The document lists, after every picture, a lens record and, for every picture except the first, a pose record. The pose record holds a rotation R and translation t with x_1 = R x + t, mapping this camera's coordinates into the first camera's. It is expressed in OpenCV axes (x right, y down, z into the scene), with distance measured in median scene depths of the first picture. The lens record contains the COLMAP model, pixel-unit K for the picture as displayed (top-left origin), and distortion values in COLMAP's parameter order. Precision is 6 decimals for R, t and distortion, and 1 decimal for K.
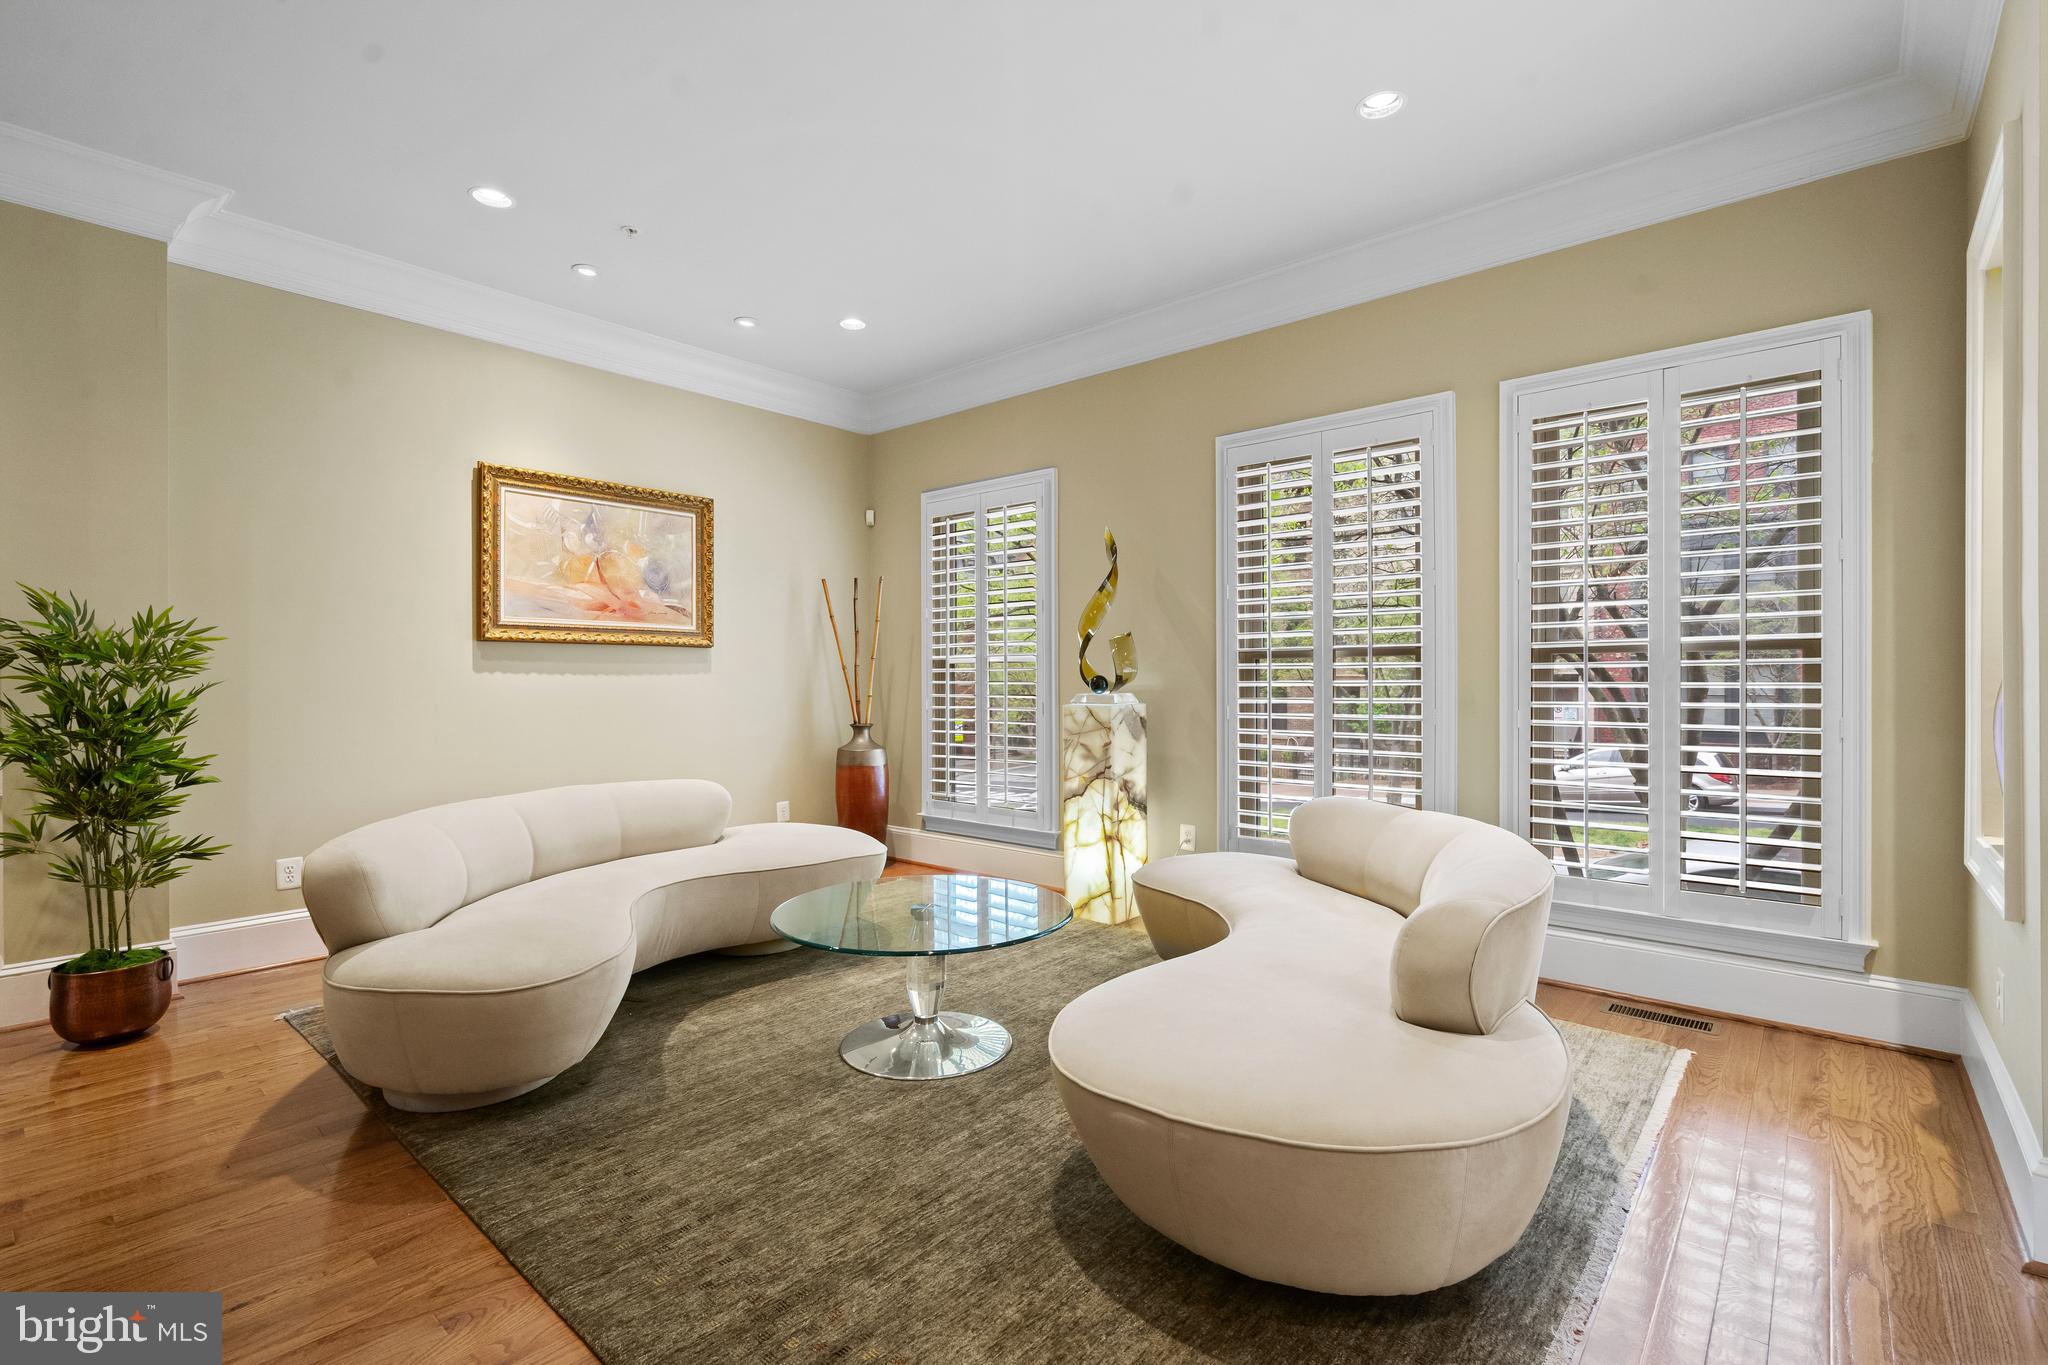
lens RADIAL K [[926.9, 0, 1026.3], [0, 926.9, 691.0], [0, 0, 1]] dist [-0.012163, 0.000174]
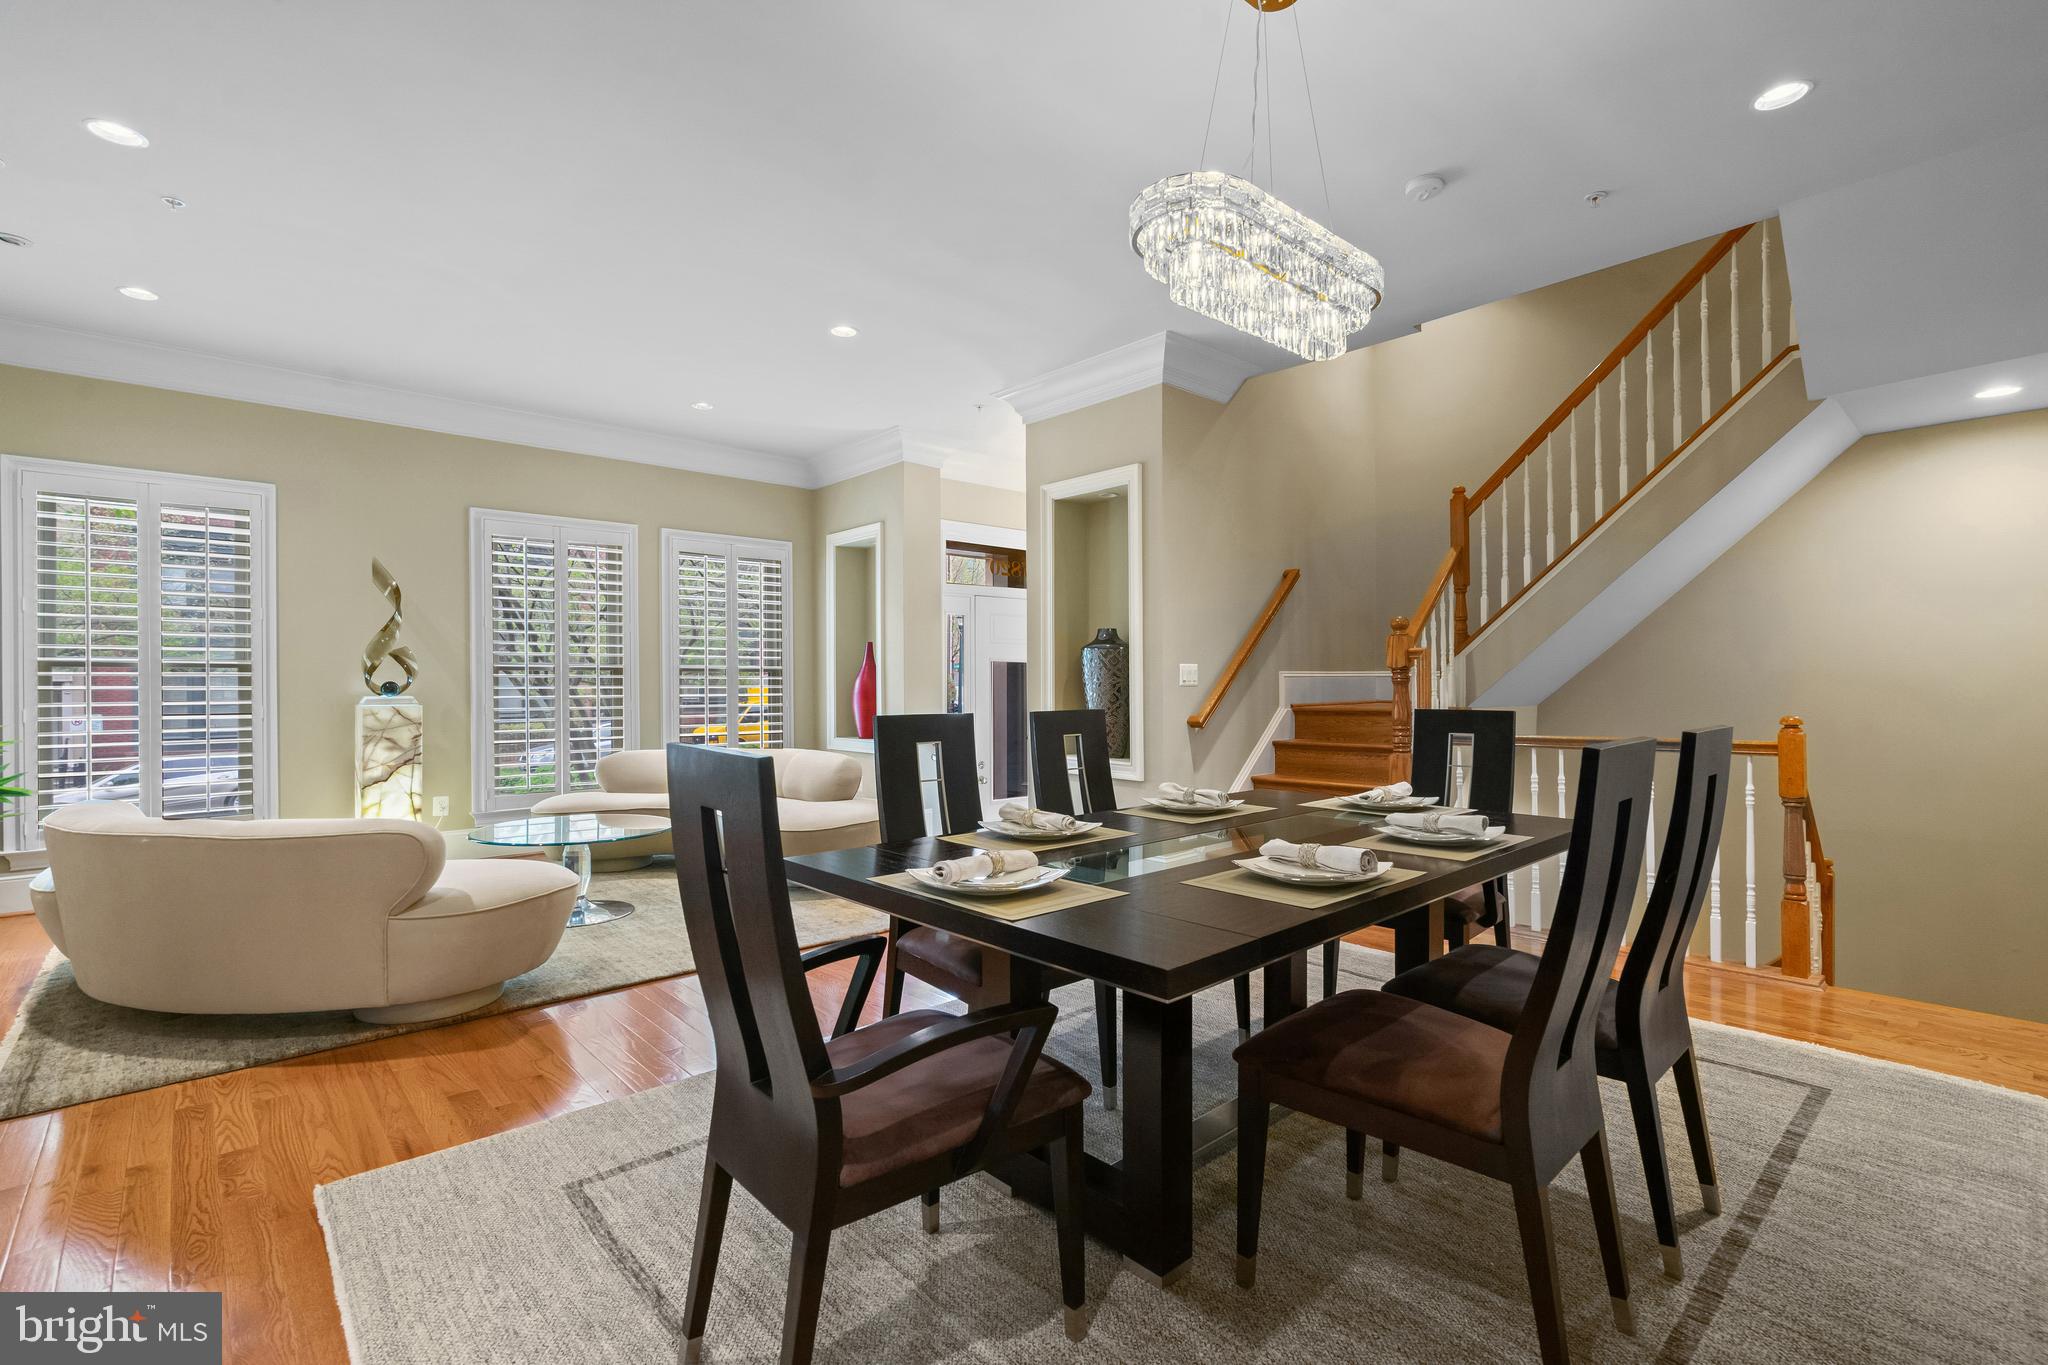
lens RADIAL K [[933.3, 0, 1024.0], [0, 933.3, 682.5], [0, 0, 1]] dist [0.002415, 0.001381]
pose [[0.121086, 0.004367, 0.992632, -1.035574], [0.015878, 0.999854, -0.006335, 0.005714], [-0.992515, 0.016528, 0.120999, 0.028610]]
